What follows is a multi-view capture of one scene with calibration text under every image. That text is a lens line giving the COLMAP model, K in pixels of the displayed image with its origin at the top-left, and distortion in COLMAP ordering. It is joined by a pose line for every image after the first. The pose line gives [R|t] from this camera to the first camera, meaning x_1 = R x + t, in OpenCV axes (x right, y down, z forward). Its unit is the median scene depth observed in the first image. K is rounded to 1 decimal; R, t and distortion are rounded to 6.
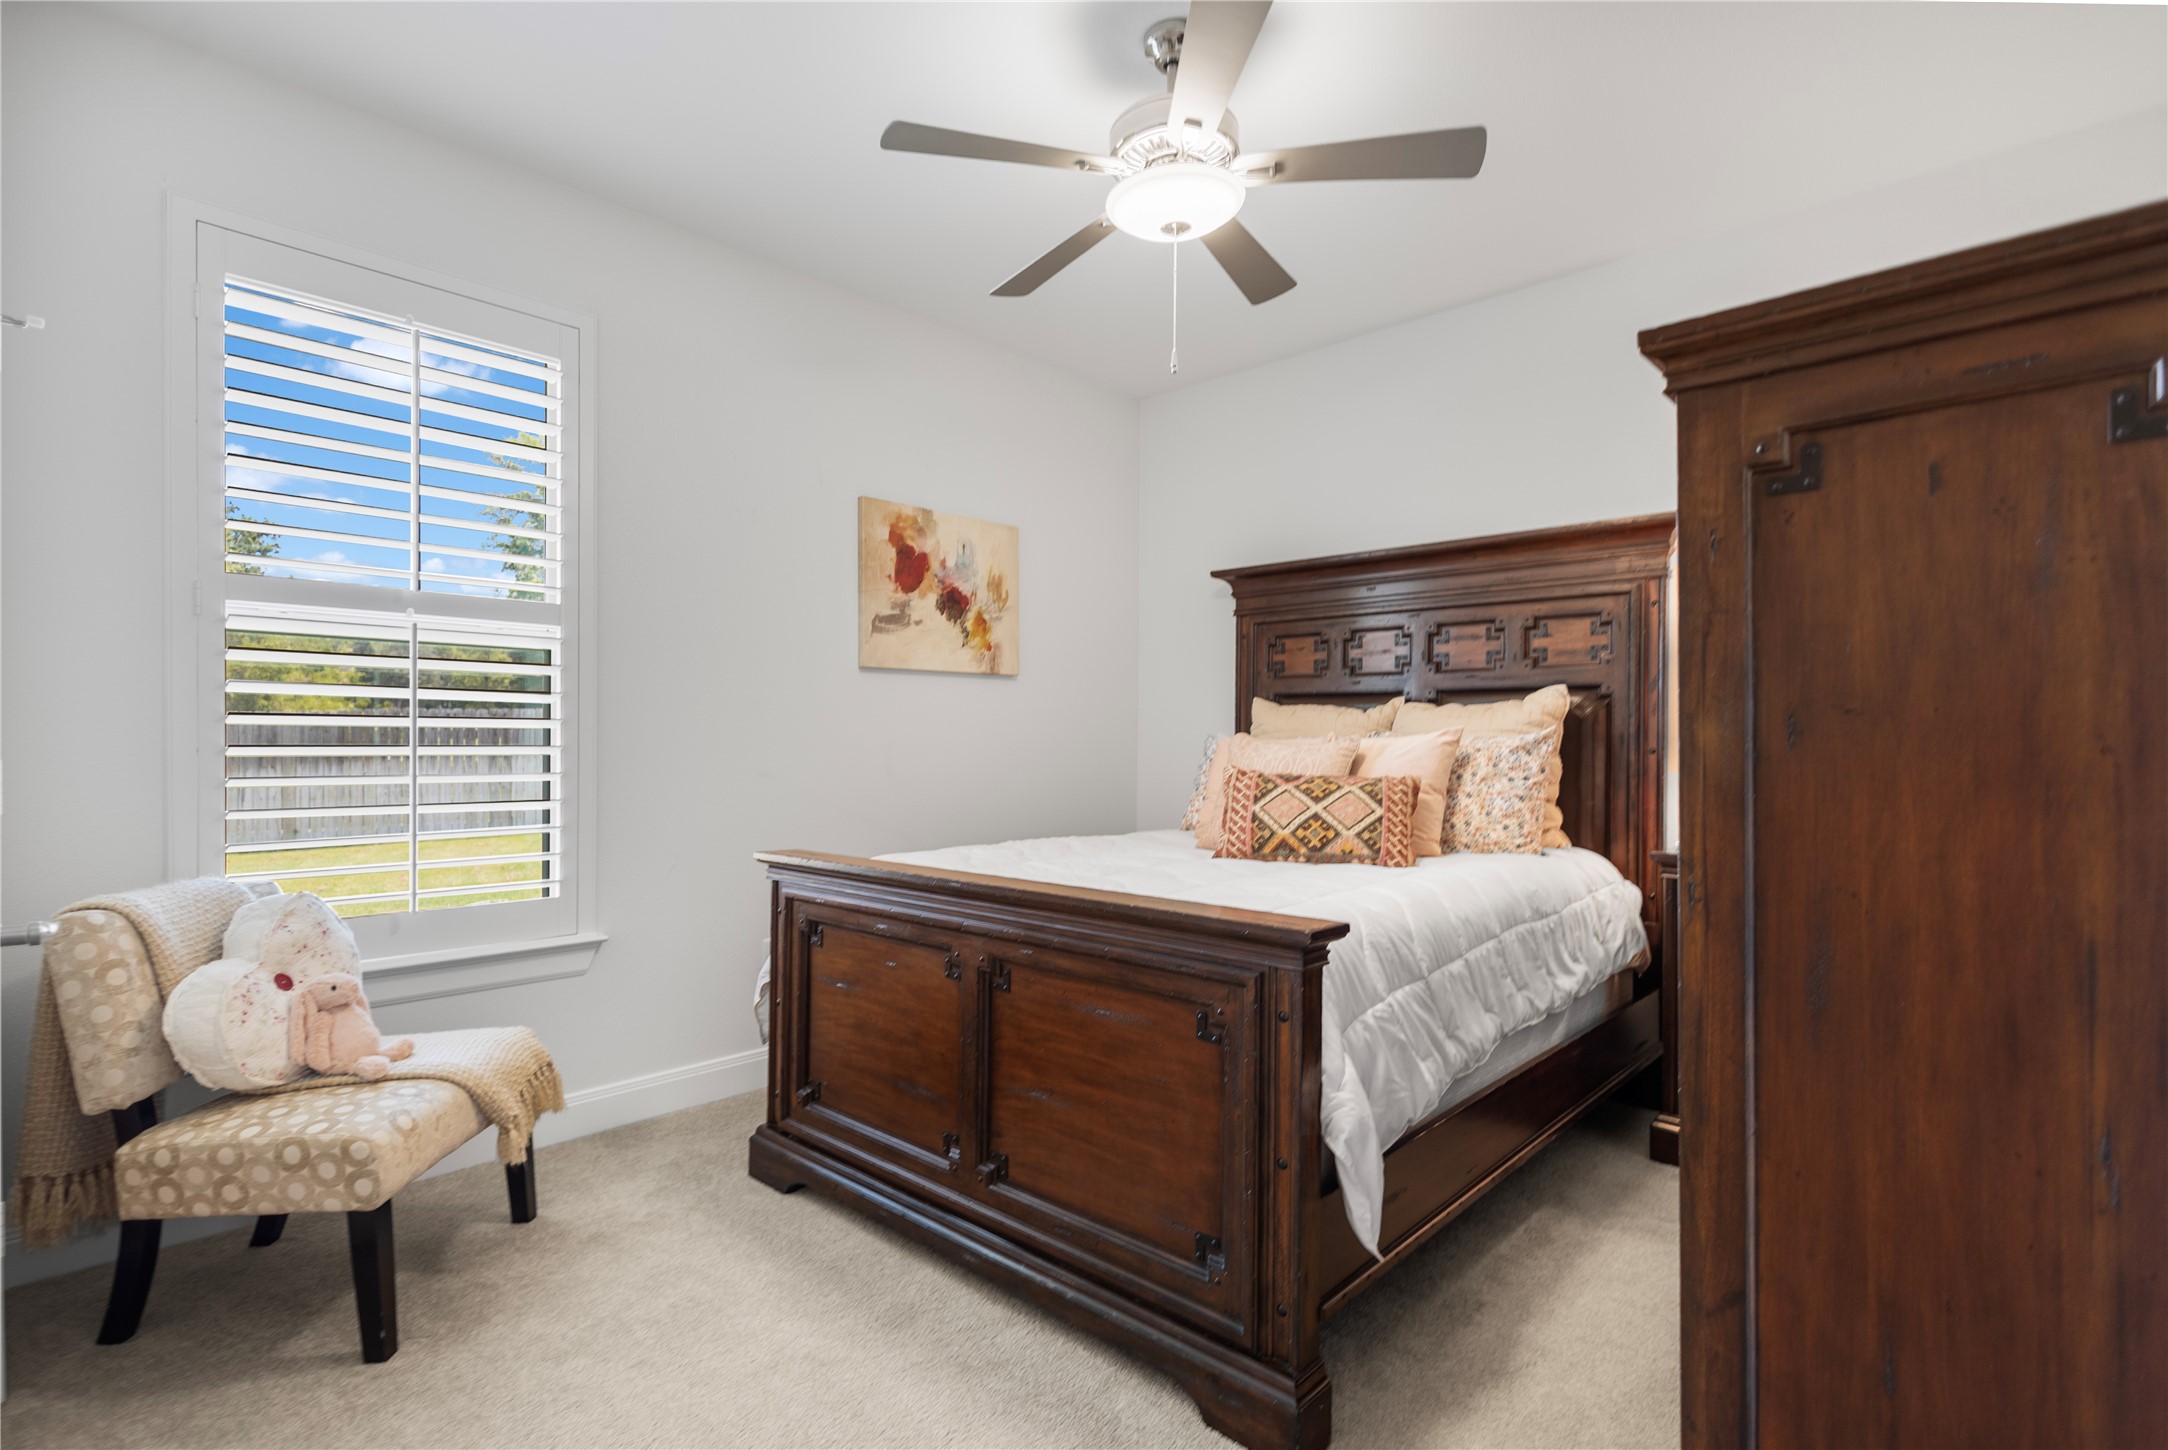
lens RADIAL K [[1003.5, 0, 1084.0], [0, 1003.5, 725.0], [0, 0, 1]] dist [0.004690, 0.000611]
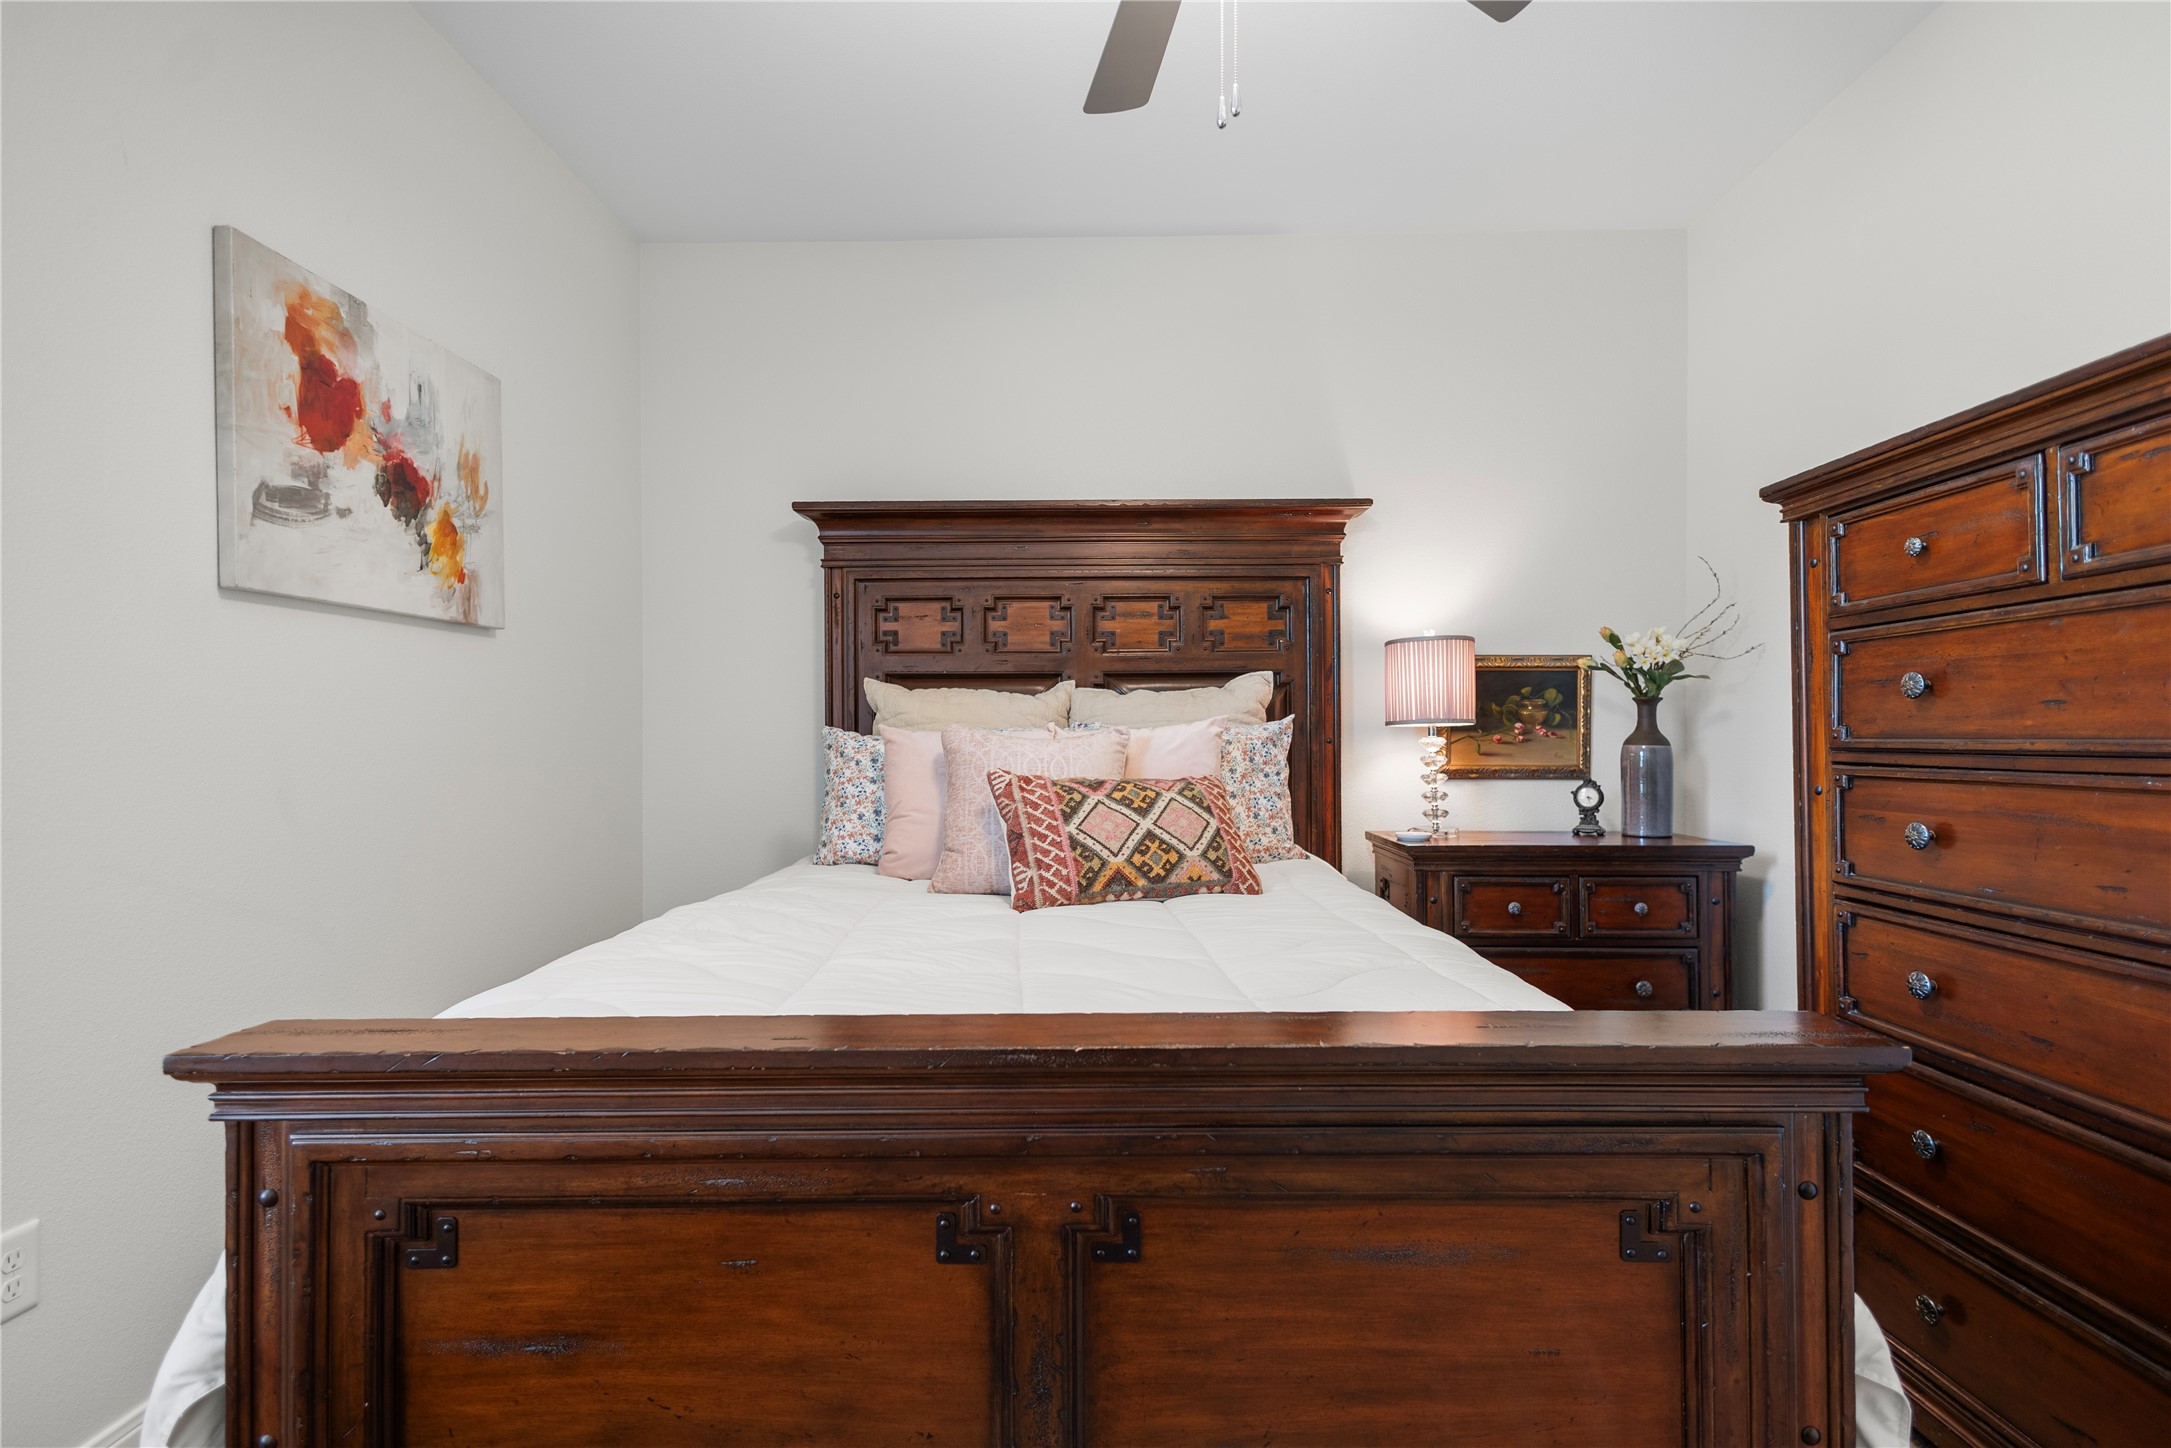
lens RADIAL K [[1004.9, 0, 1085.5], [0, 1004.9, 724.0], [0, 0, 1]] dist [0.004690, 0.000611]
pose [[0.747908, -0.002874, 0.663797, -0.244466], [-0.000407, 0.999988, 0.004789, 0.004456], [-0.663803, -0.003852, 0.747898, 0.390562]]
